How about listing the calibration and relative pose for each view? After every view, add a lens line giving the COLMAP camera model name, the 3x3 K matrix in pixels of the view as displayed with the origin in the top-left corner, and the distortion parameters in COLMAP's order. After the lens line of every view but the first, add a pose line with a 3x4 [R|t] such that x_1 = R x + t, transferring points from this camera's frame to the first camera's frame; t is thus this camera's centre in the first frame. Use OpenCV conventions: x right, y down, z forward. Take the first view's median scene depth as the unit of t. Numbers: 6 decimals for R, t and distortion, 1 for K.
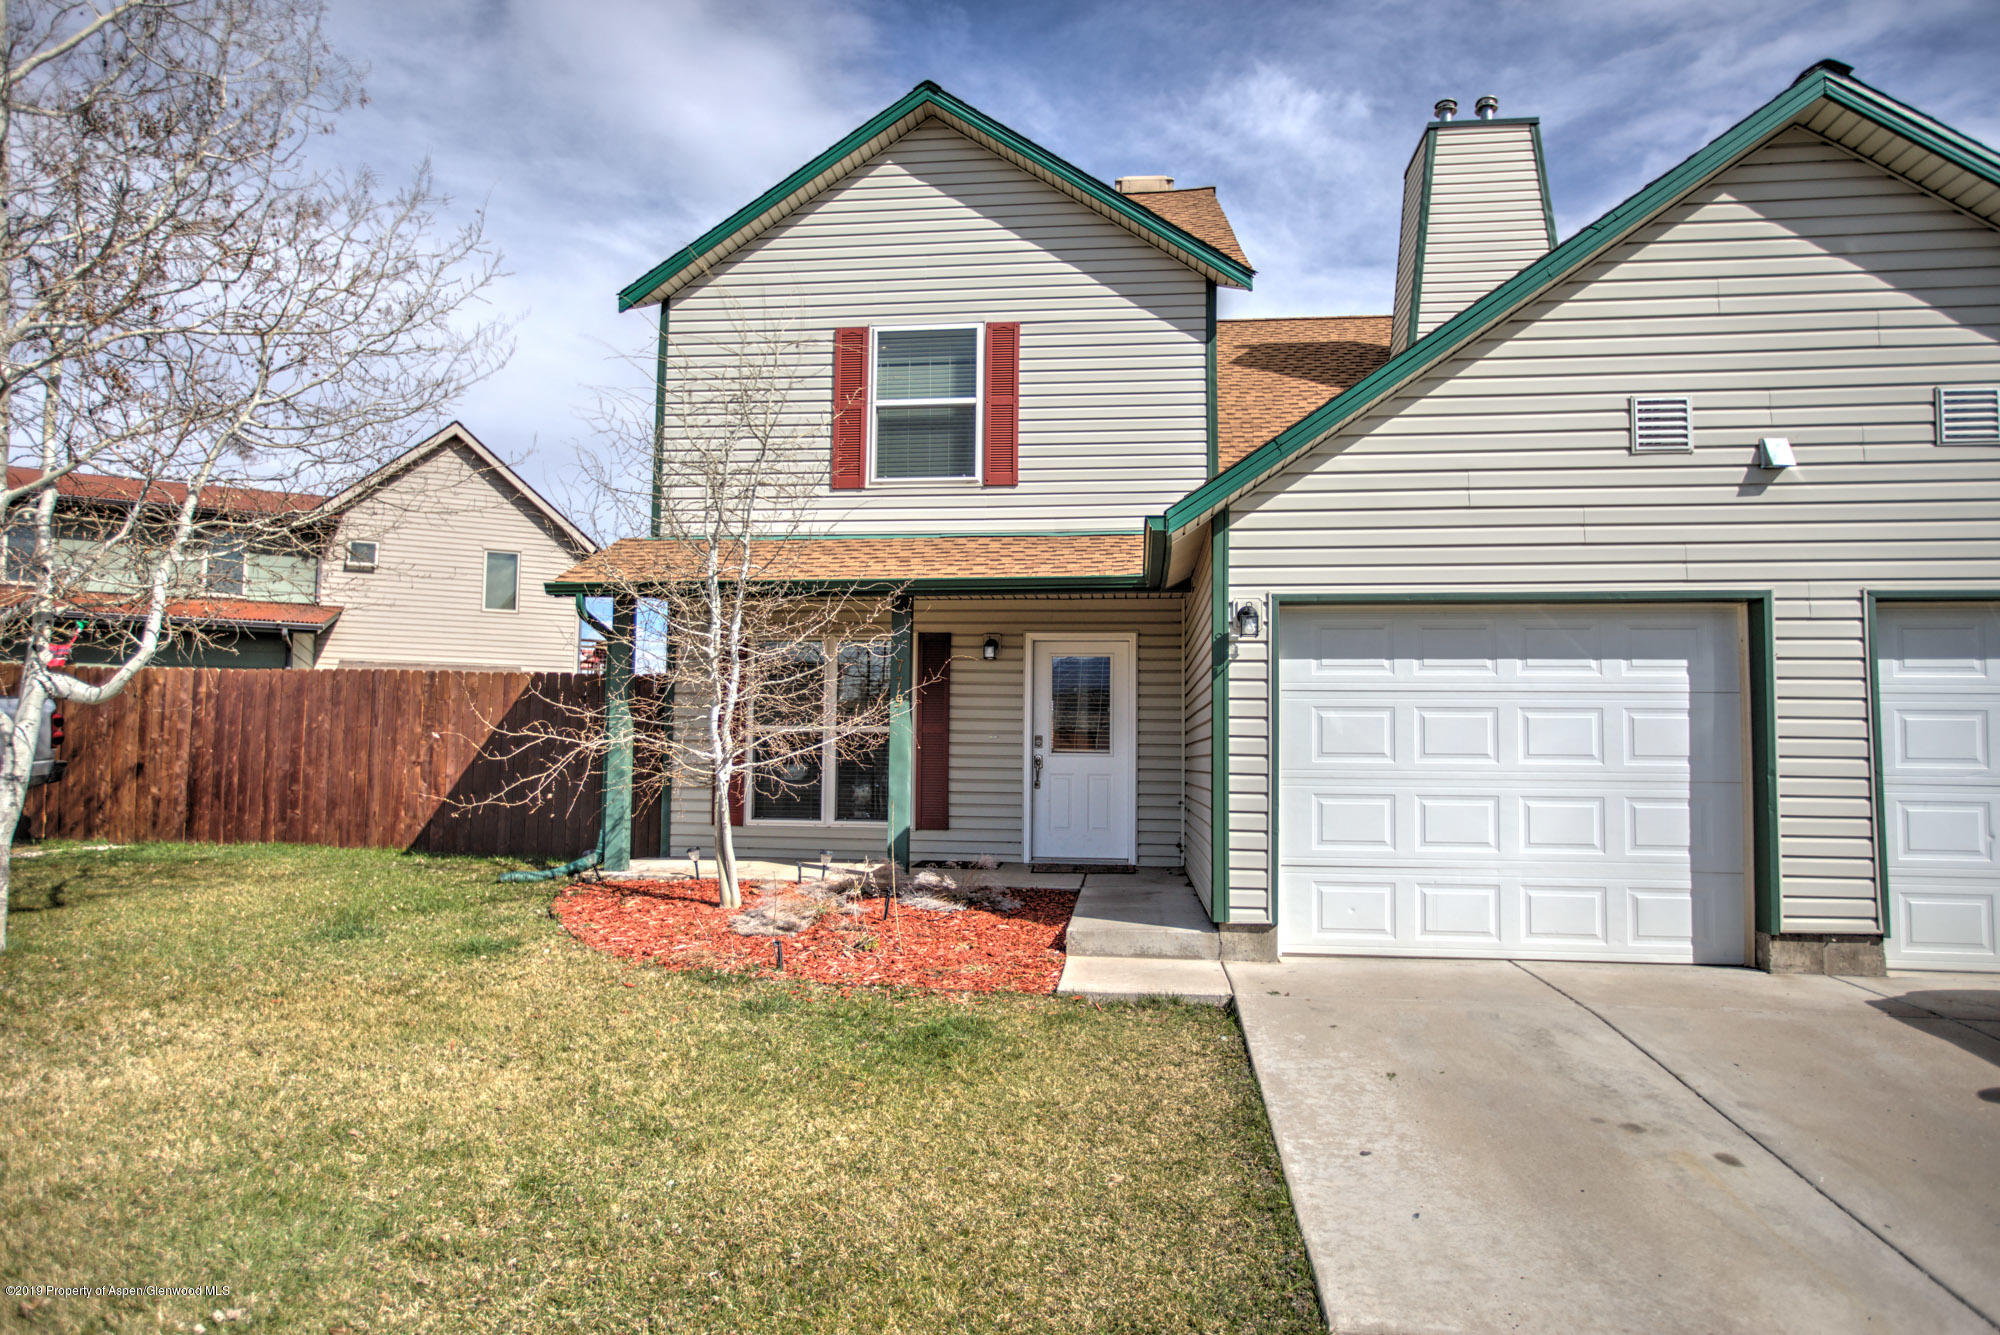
lens RADIAL K [[1184.5, 0, 1006.4], [0, 1184.5, 695.8], [0, 0, 1]] dist [-0.061806, 0.069022]
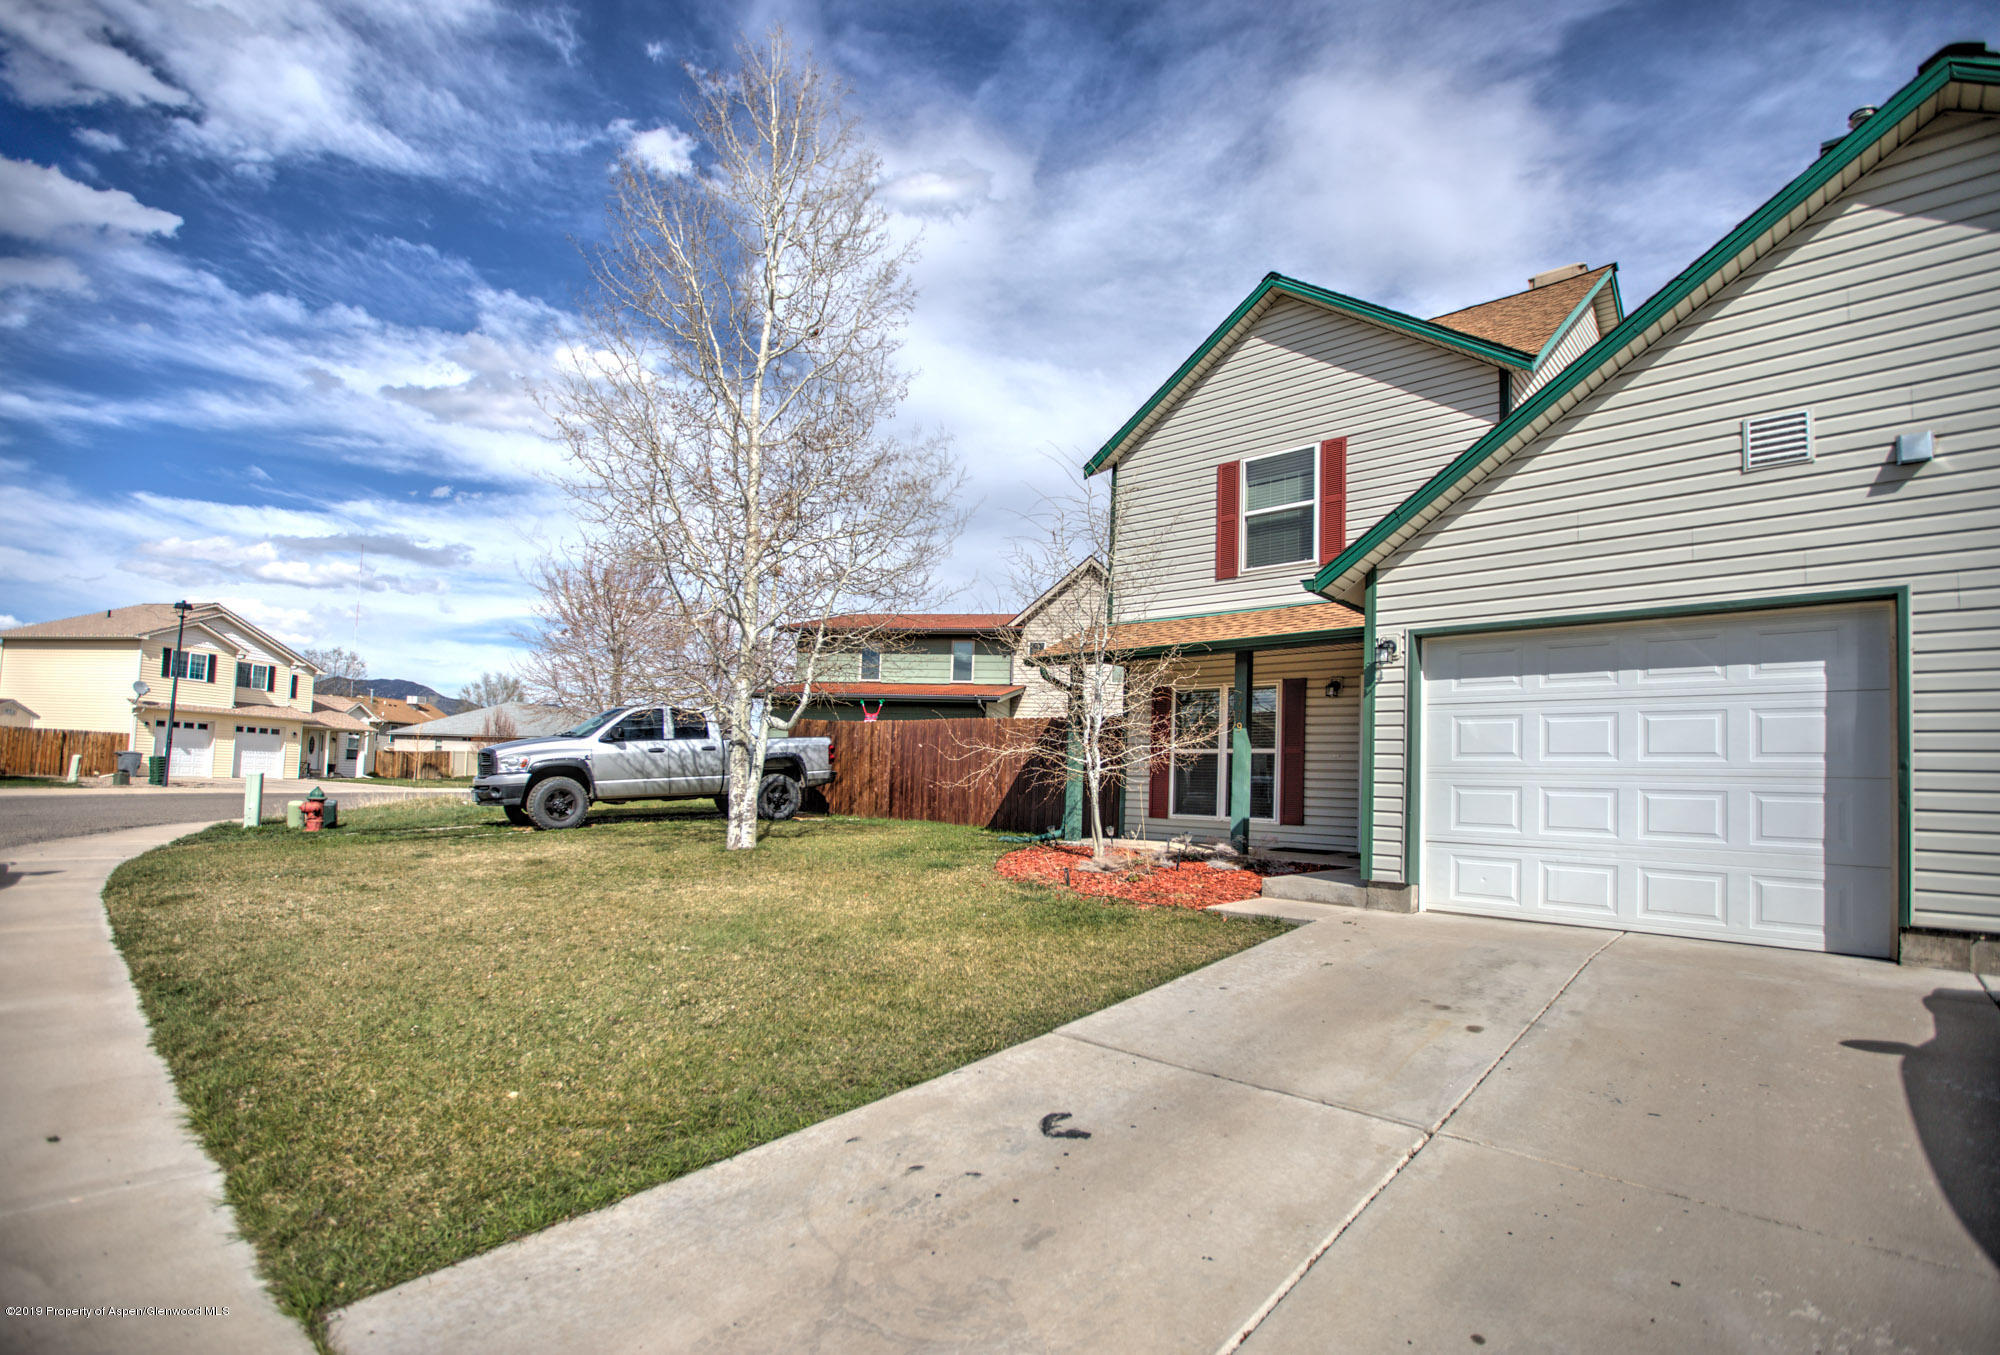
lens RADIAL K [[959.3, 0, 999.6], [0, 959.3, 753.1], [0, 0, 1]] dist [-0.036358, 0.016775]
pose [[0.804519, -0.005502, -0.593901, 0.485444], [0.005149, 0.999984, -0.002290, 0.049612], [0.593904, -0.001216, 0.804535, -0.108365]]
